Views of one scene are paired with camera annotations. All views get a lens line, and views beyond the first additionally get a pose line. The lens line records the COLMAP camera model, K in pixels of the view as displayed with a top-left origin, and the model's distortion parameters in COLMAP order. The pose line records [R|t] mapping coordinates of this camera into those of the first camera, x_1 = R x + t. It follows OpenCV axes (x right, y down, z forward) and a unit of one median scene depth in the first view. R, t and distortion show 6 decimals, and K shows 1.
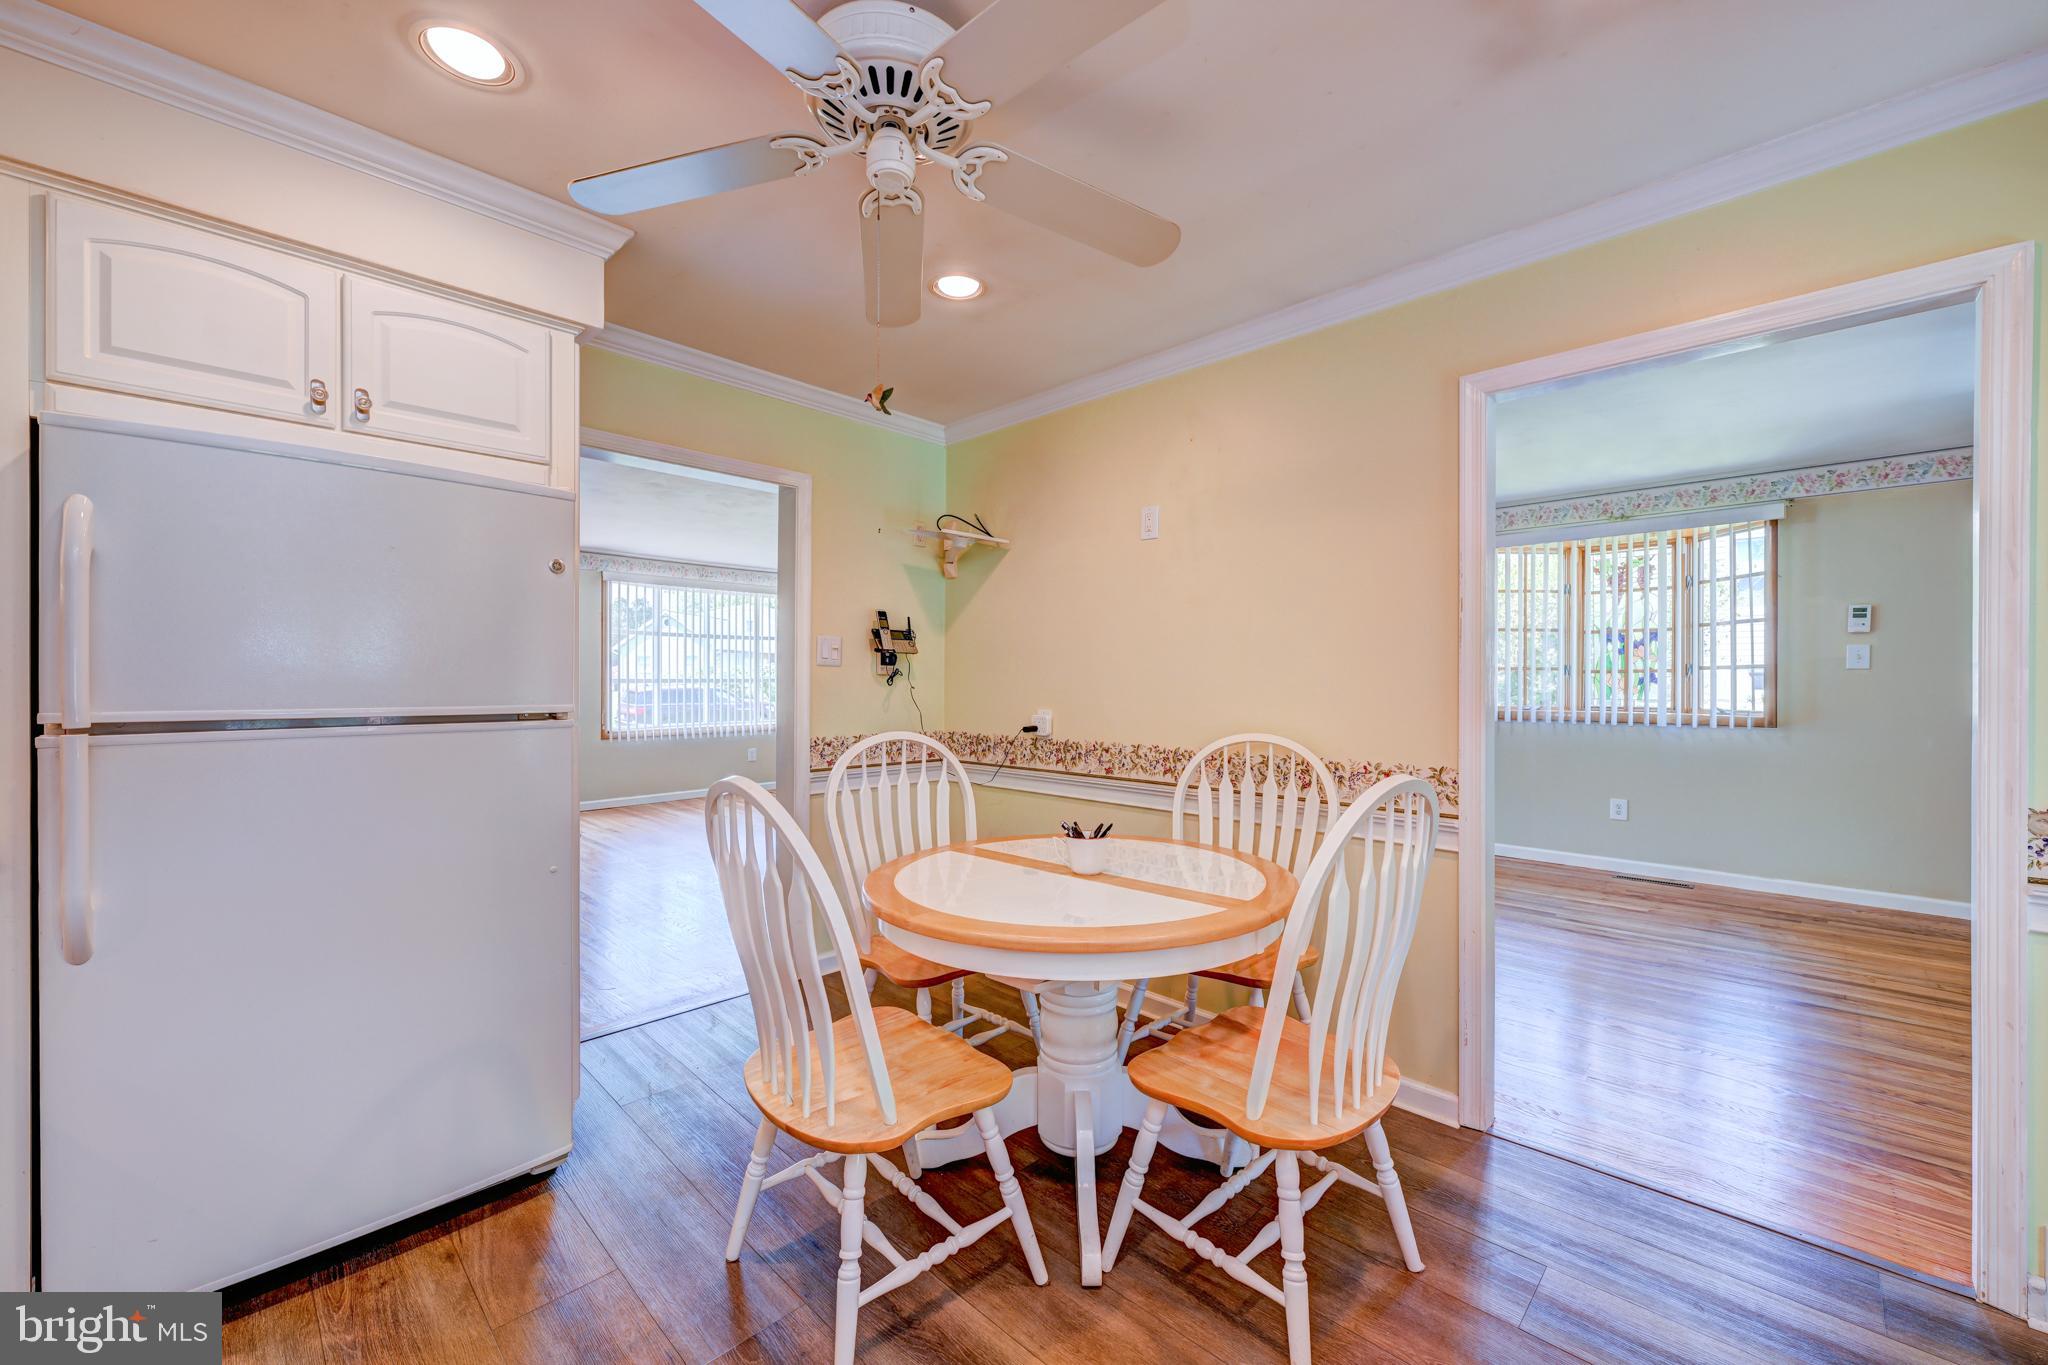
lens RADIAL K [[803.3, 0, 1031.8], [0, 803.3, 686.9], [0, 0, 1]] dist [-0.005633, 0.000074]
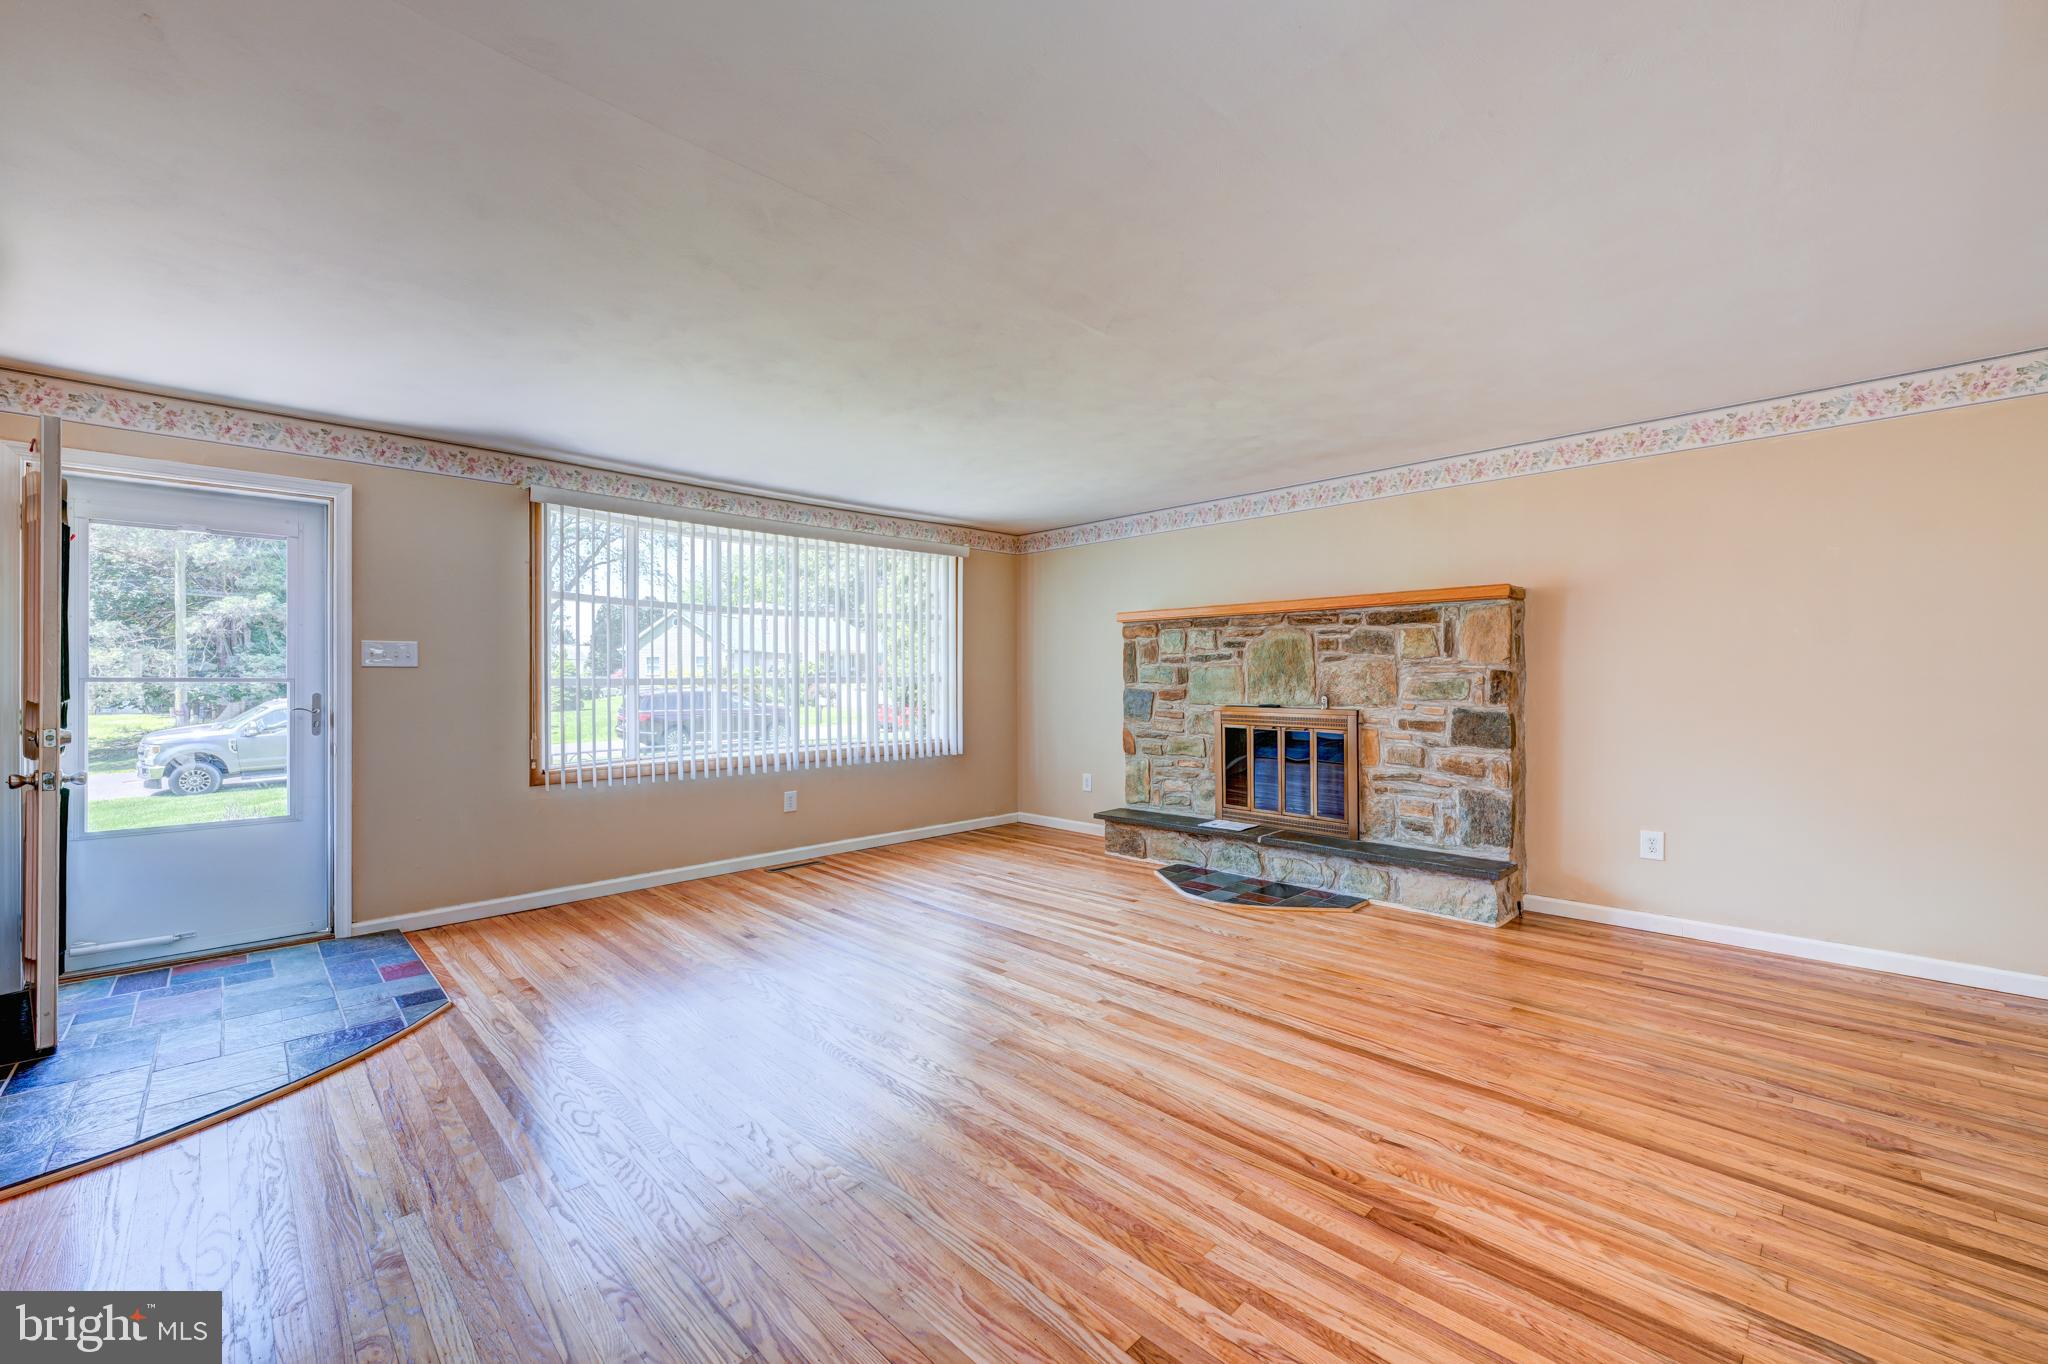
lens RADIAL K [[818.9, 0, 1031.1], [0, 818.9, 683.1], [0, 0, 1]] dist [-0.002329, -0.000102]
pose [[0.999768, -0.006742, -0.020439, -0.471241], [0.006654, 0.999968, -0.004353, -0.004454], [0.020468, 0.004216, 0.999782, 1.183831]]
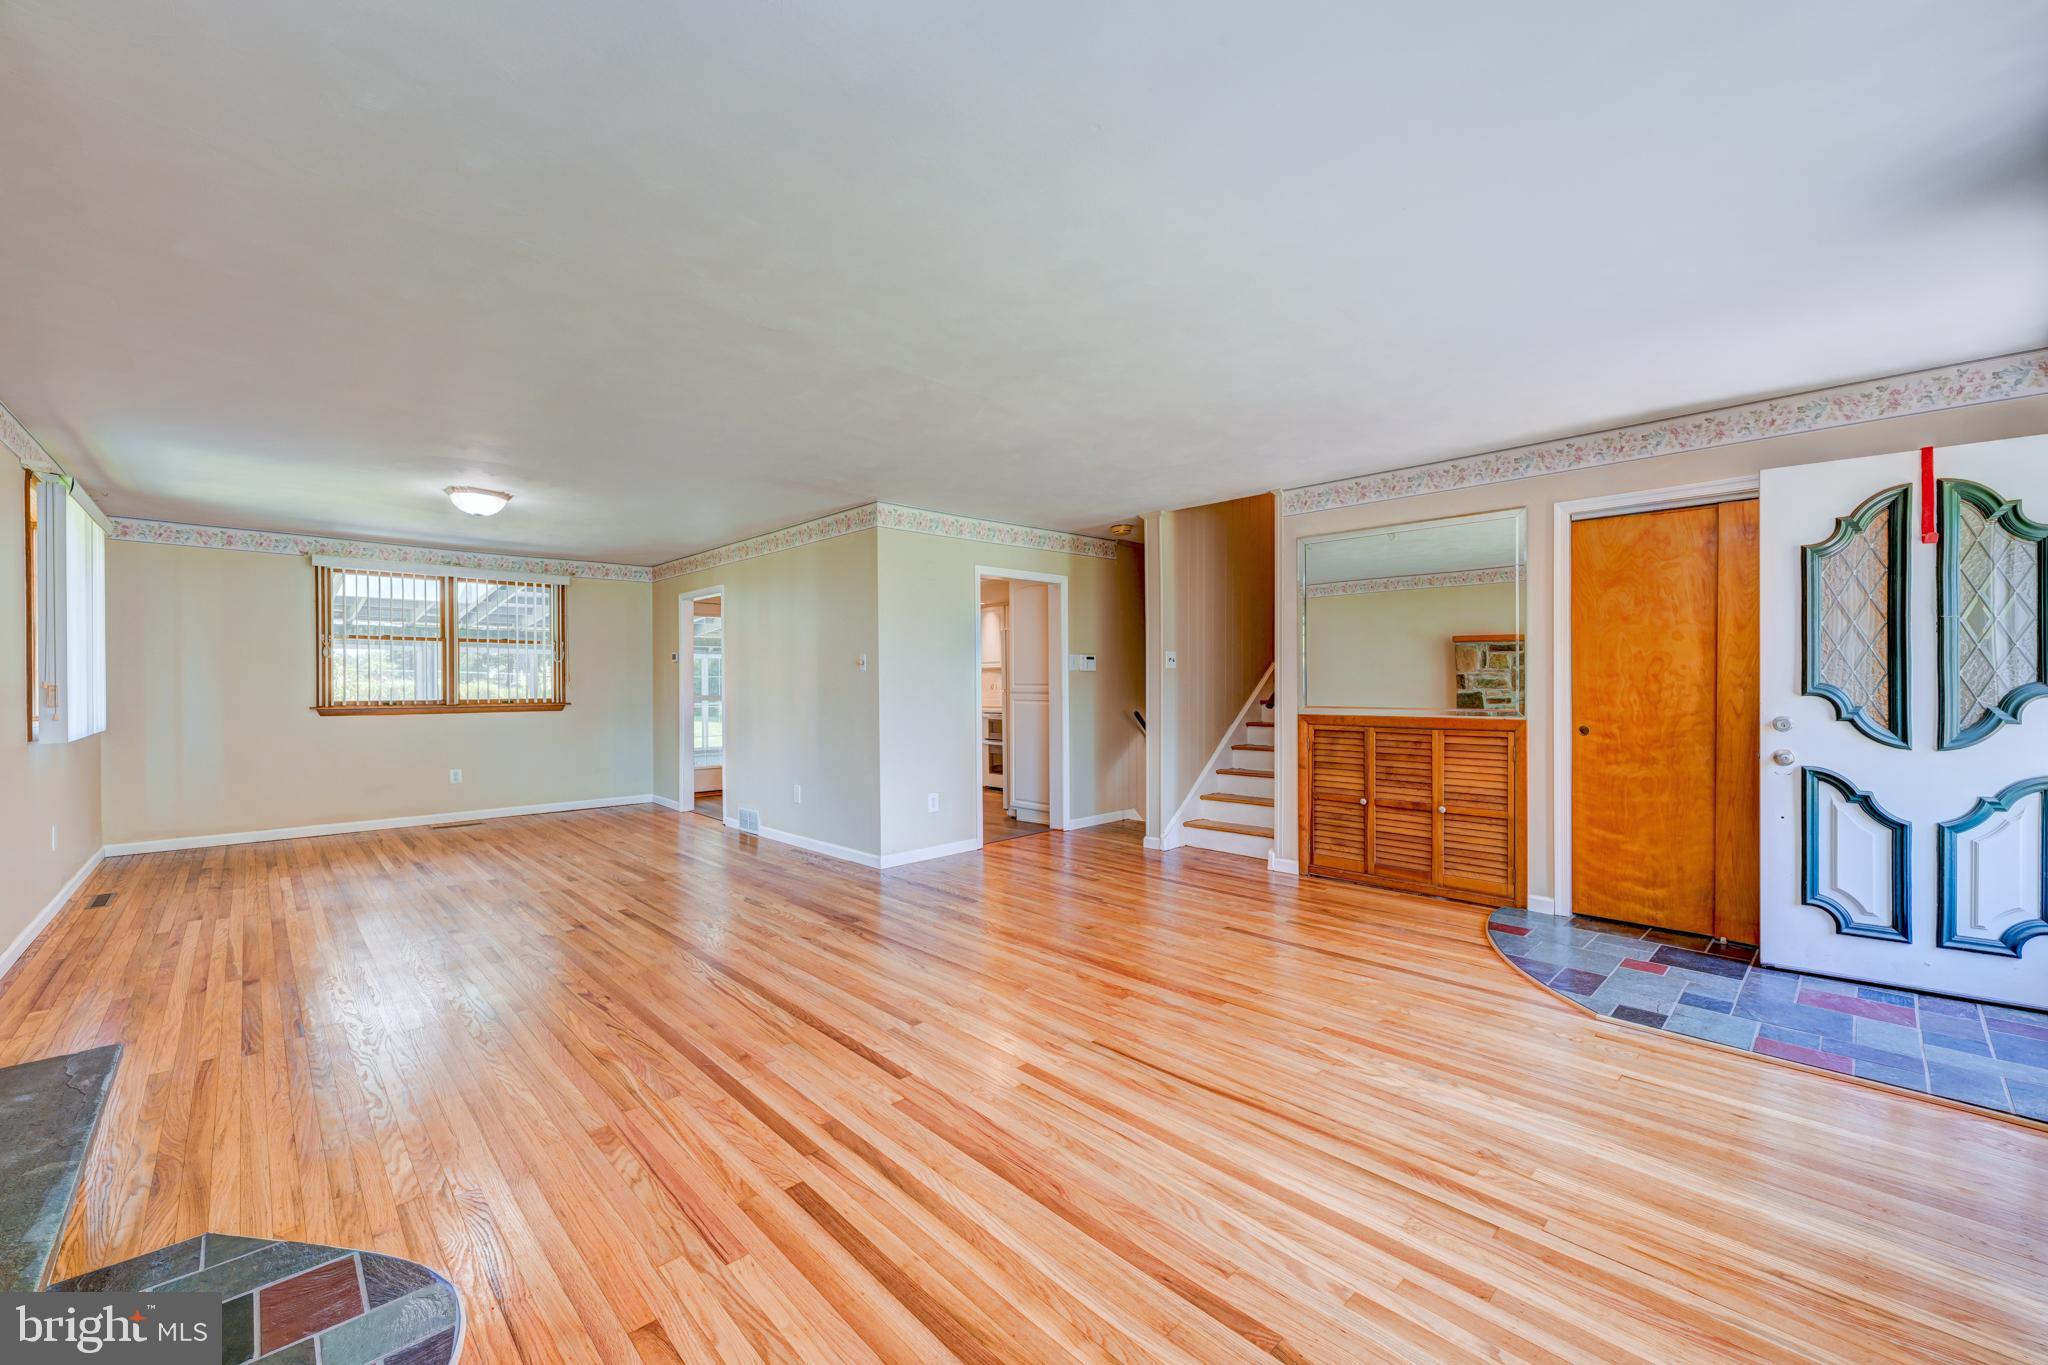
lens RADIAL K [[809.3, 0, 1028.5], [0, 809.3, 682.2], [0, 0, 1]] dist [0.001206, 0.000240]
pose [[-0.999326, 0.002318, 0.036643, -0.581907], [0.002548, 0.999978, 0.006205, -0.021220], [-0.036628, 0.006295, -0.999309, 3.304747]]
